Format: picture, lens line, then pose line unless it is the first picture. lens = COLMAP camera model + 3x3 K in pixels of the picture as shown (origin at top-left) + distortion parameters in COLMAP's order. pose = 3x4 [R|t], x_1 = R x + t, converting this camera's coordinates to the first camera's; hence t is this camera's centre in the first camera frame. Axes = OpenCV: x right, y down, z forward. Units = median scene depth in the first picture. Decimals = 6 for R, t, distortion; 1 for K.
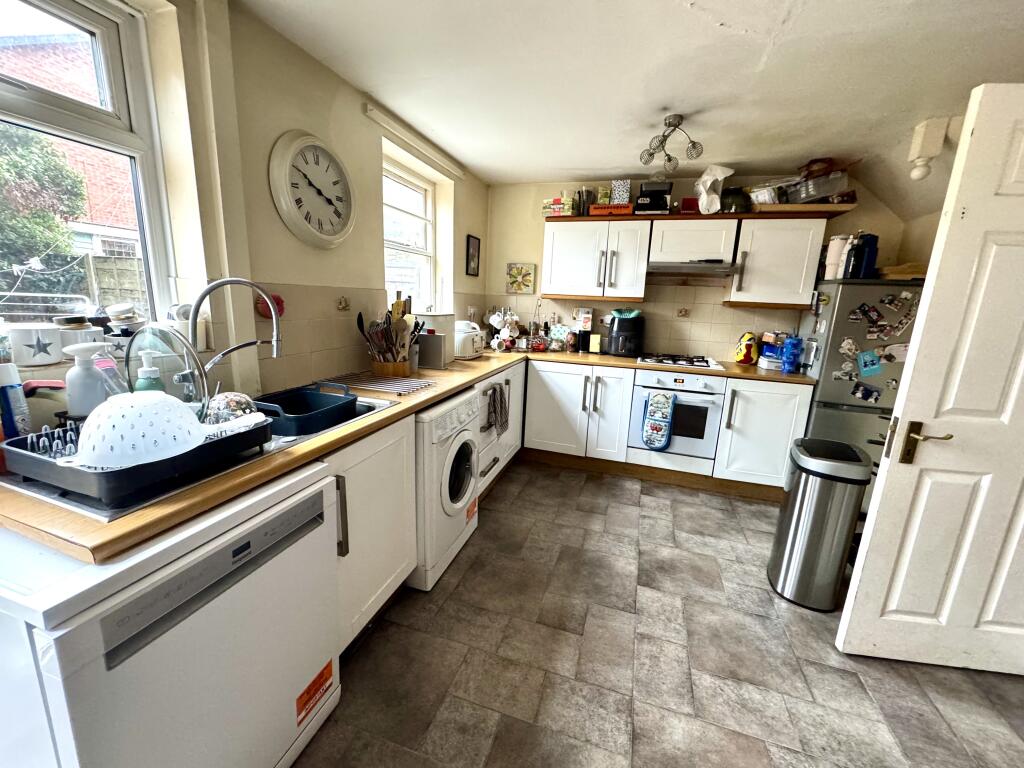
lens RADIAL K [[407.6, 0, 512.0], [0, 407.6, 384.0], [0, 0, 1]] dist [-0.002473, -0.000054]
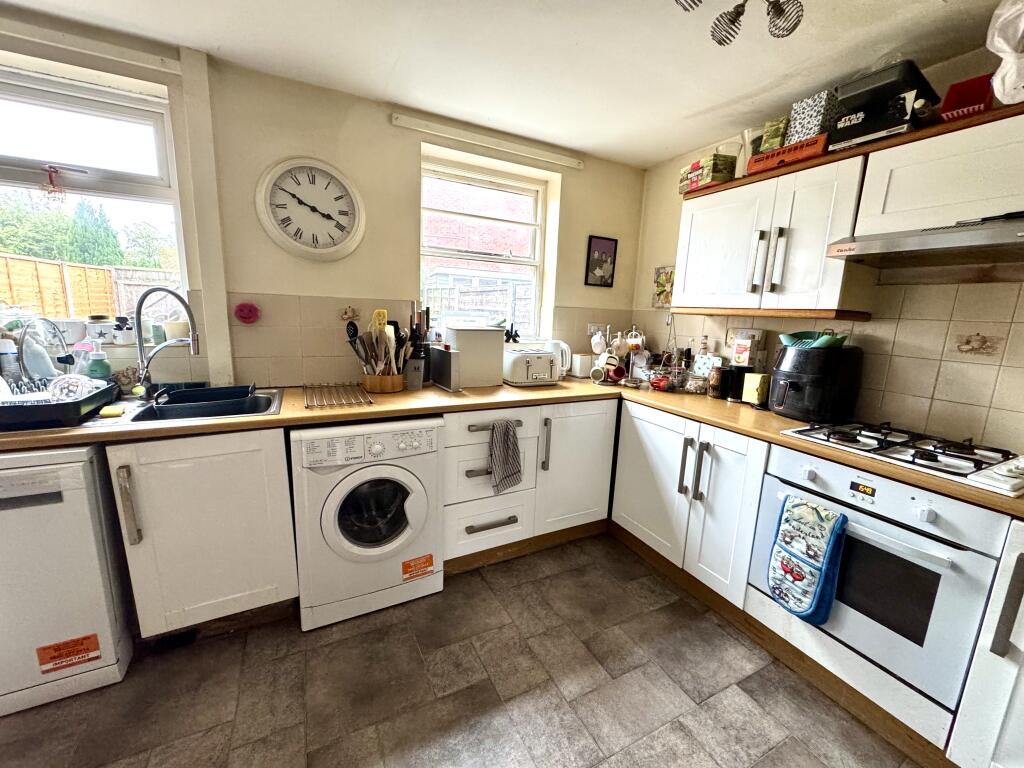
lens RADIAL K [[407.6, 0, 512.0], [0, 407.6, 384.0], [0, 0, 1]] dist [-0.002473, -0.000054]
pose [[0.710119, 0.114413, -0.694723, 0.412612], [-0.156258, 0.987712, 0.002944, -0.059978], [0.686523, 0.106465, 0.719271, 0.377988]]
